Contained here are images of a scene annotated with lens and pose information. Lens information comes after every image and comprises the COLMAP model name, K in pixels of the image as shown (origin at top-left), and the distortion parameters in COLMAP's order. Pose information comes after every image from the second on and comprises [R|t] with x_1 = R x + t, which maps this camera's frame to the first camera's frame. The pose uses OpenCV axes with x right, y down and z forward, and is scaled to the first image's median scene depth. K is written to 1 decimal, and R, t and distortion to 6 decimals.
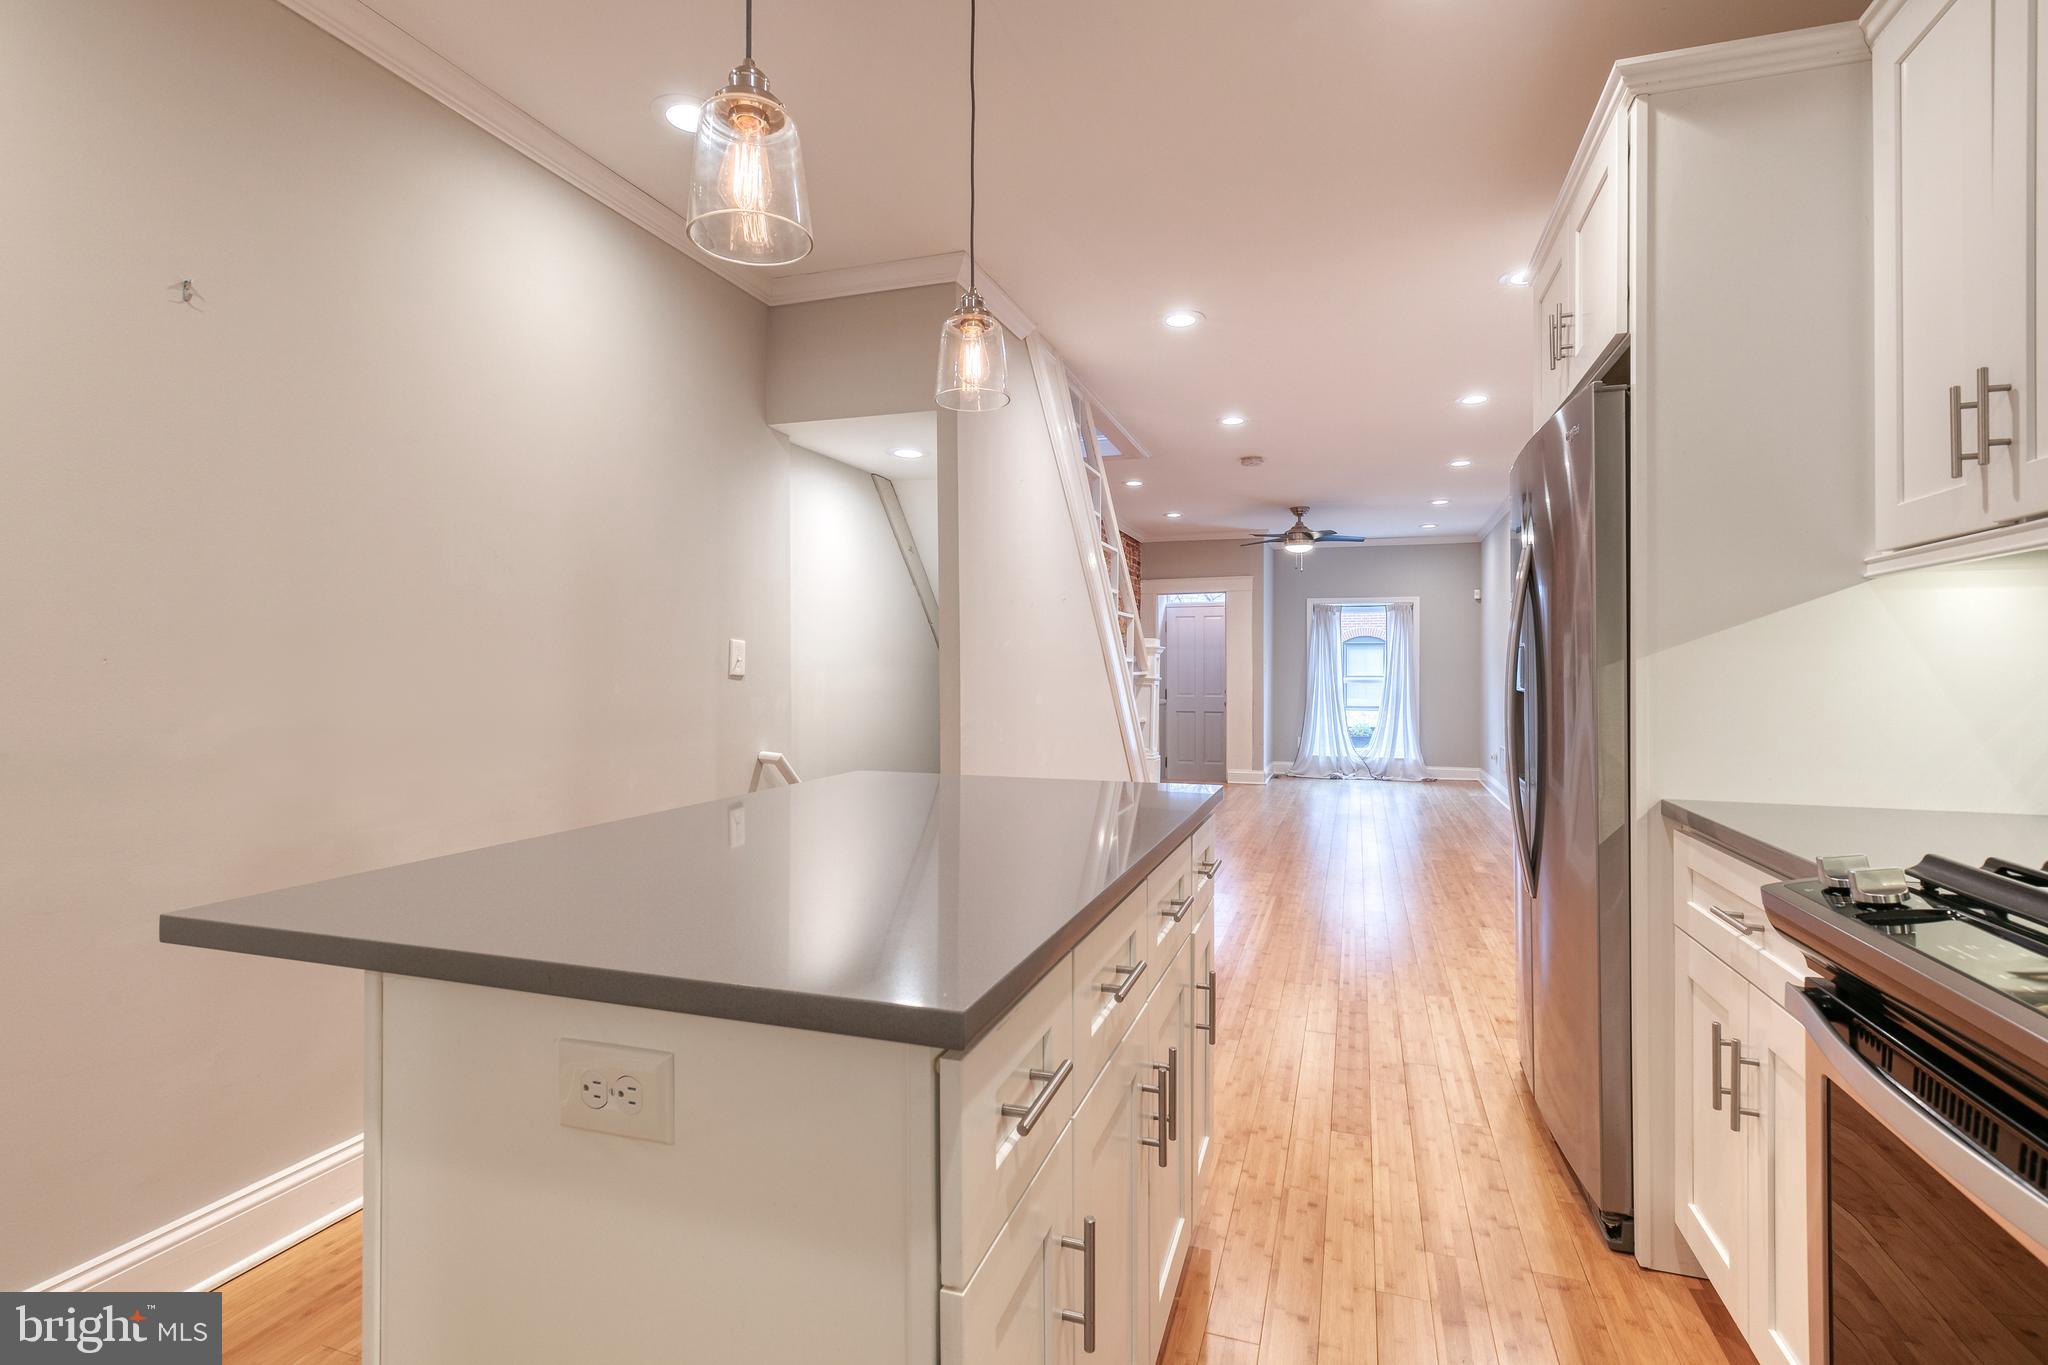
lens RADIAL K [[926.7, 0, 1037.9], [0, 926.7, 665.8], [0, 0, 1]] dist [0.004239, -0.000064]
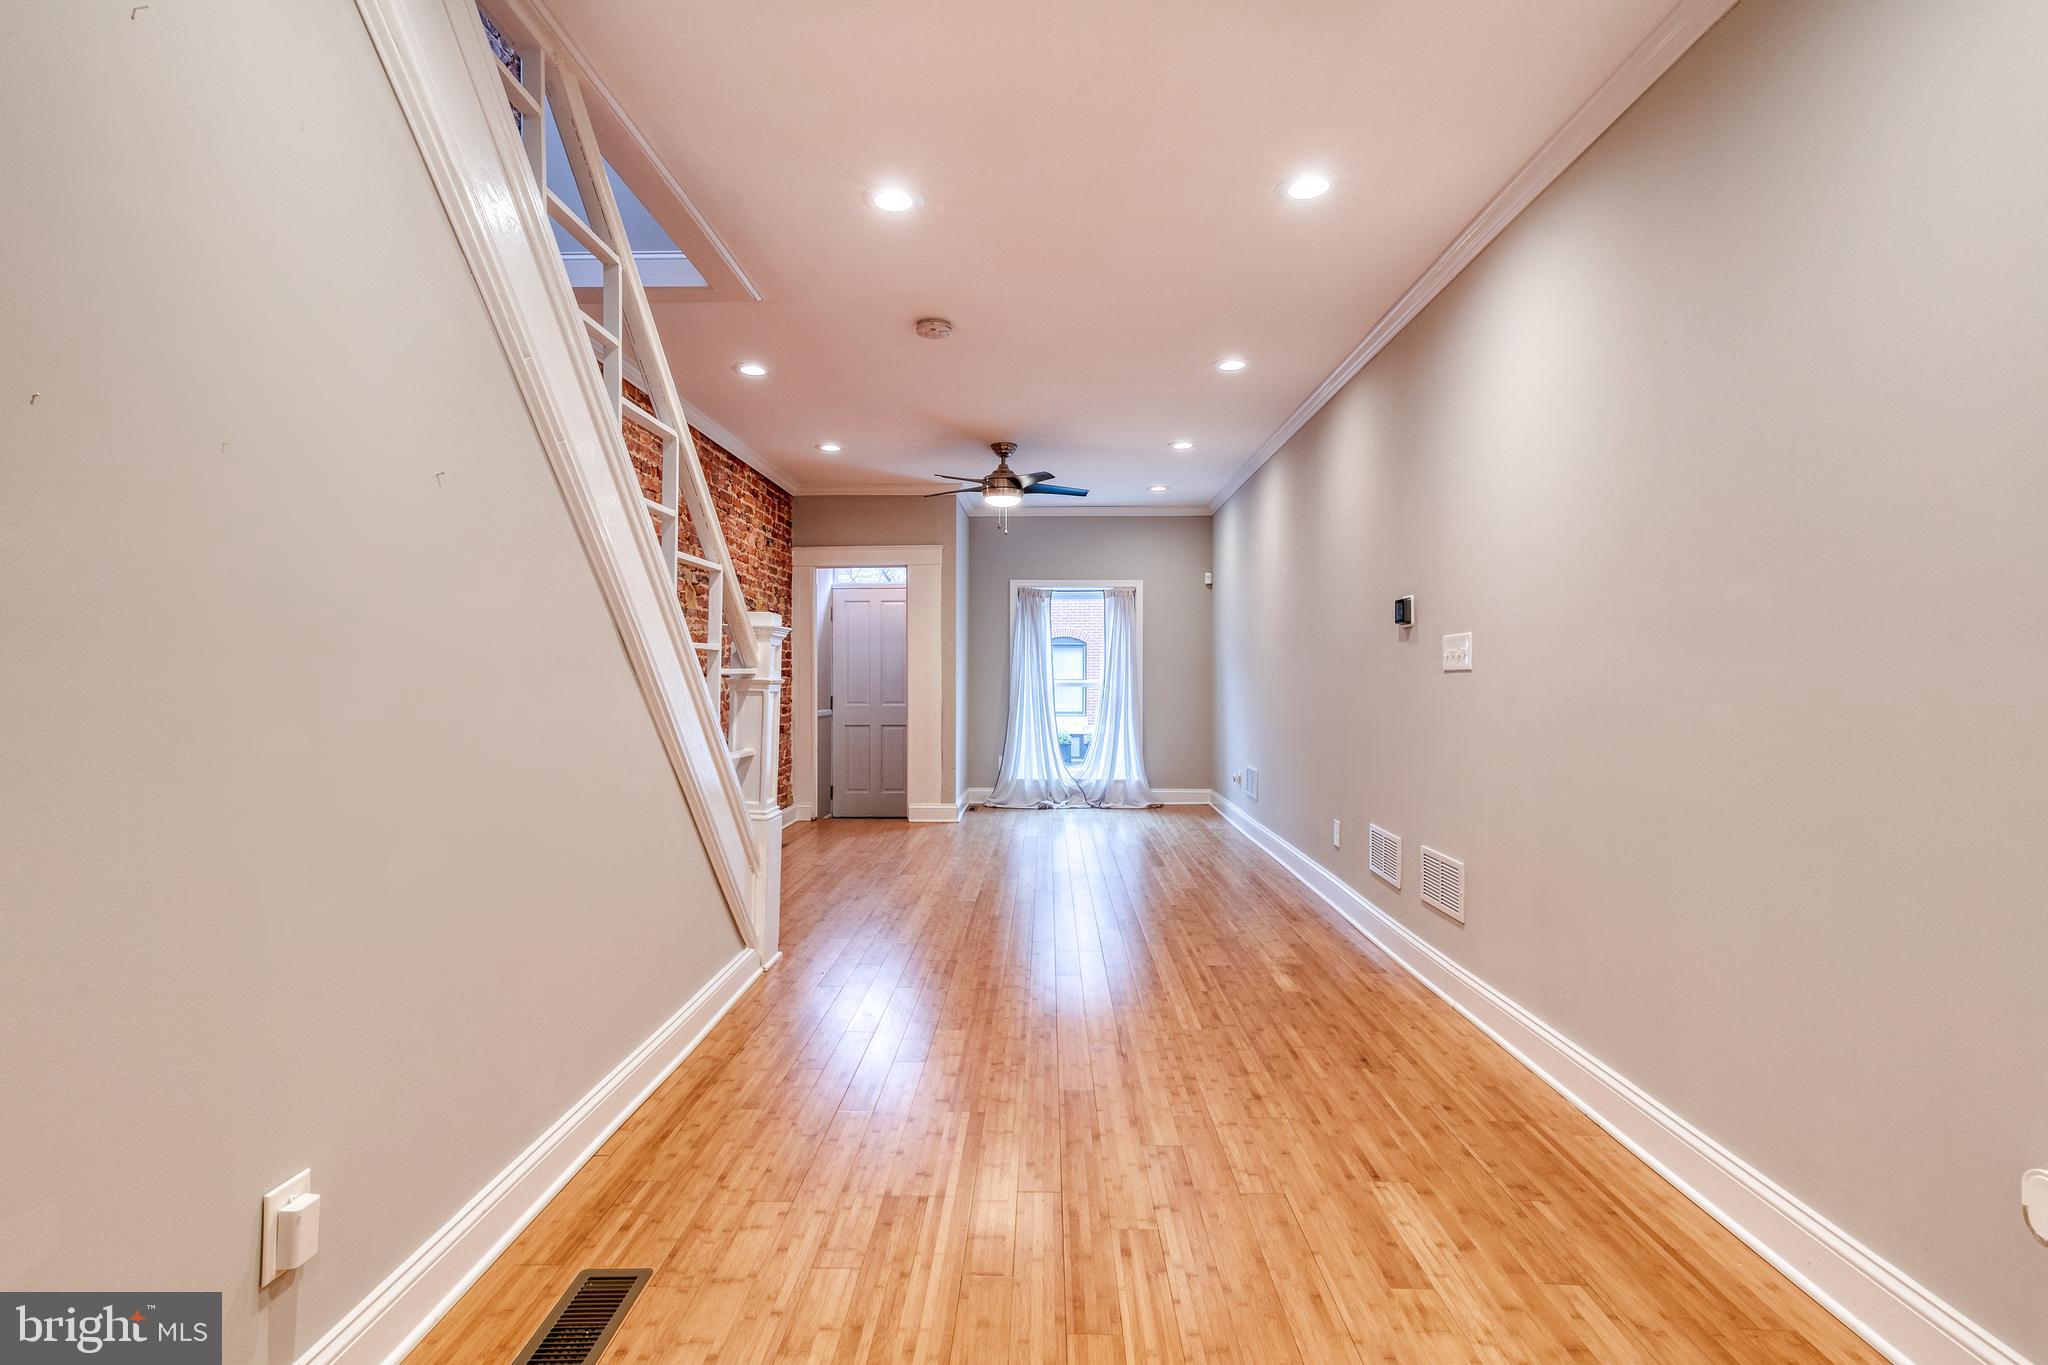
lens RADIAL K [[942.6, 0, 1000.3], [0, 942.6, 672.6], [0, 0, 1]] dist [0.001610, -0.000131]
pose [[0.960910, -0.000122, 0.276862, 0.067277], [-0.000657, 0.999996, 0.002722, 0.004534], [-0.276861, -0.002798, 0.960906, 0.258481]]
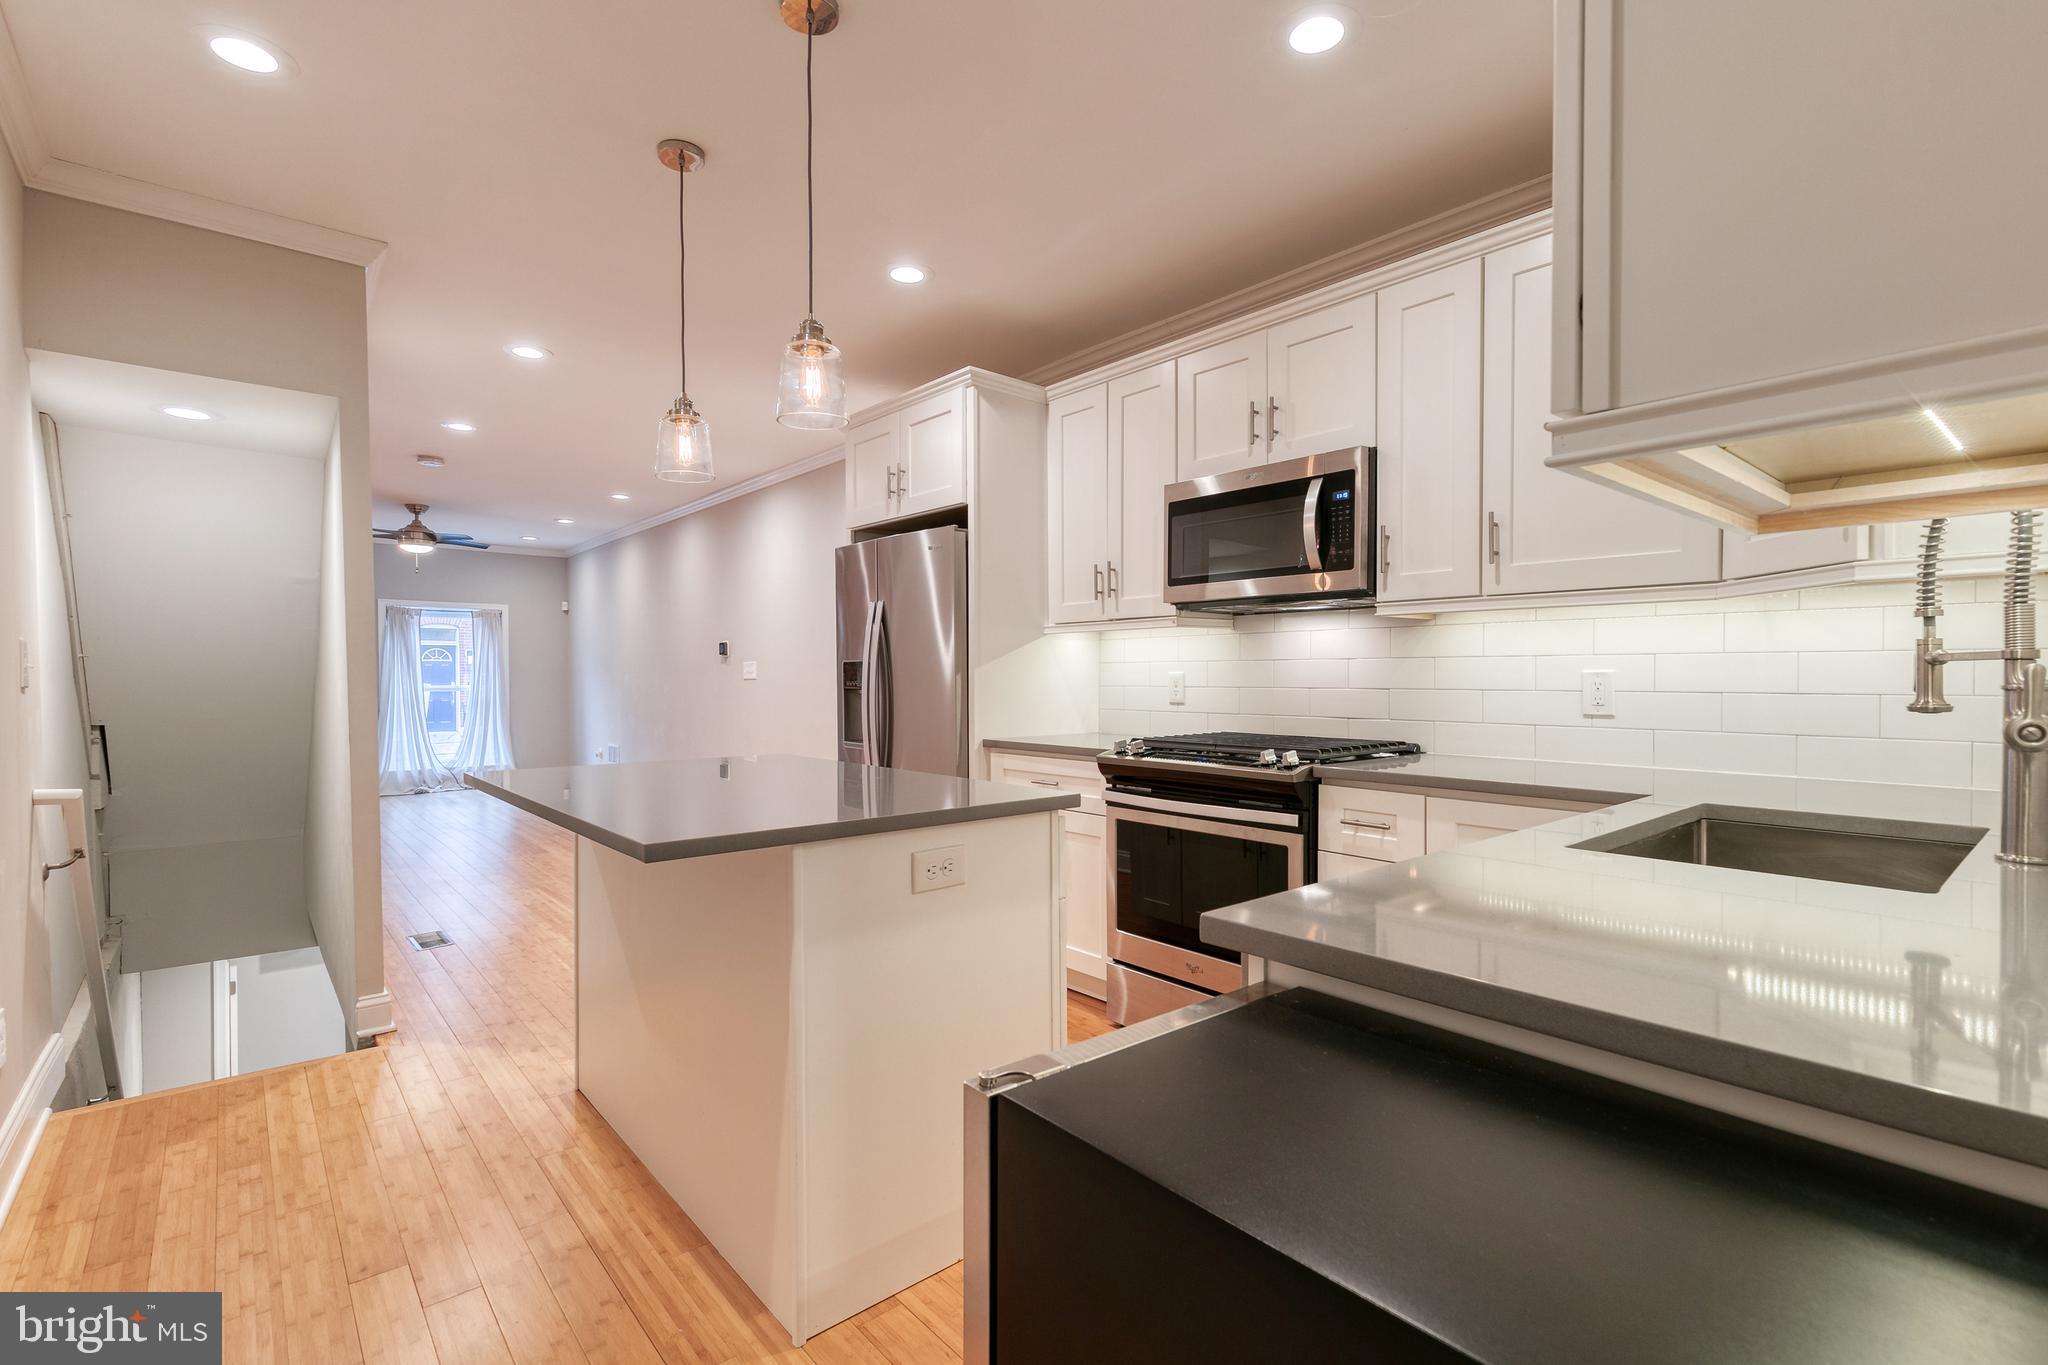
lens RADIAL K [[937.4, 0, 1040.5], [0, 937.4, 688.0], [0, 0, 1]] dist [0.009770, -0.000636]
pose [[0.506302, -0.015206, 0.862222, -0.196782], [0.001131, 0.999855, 0.016970, -0.000480], [-0.862355, -0.007617, 0.506246, -0.026802]]
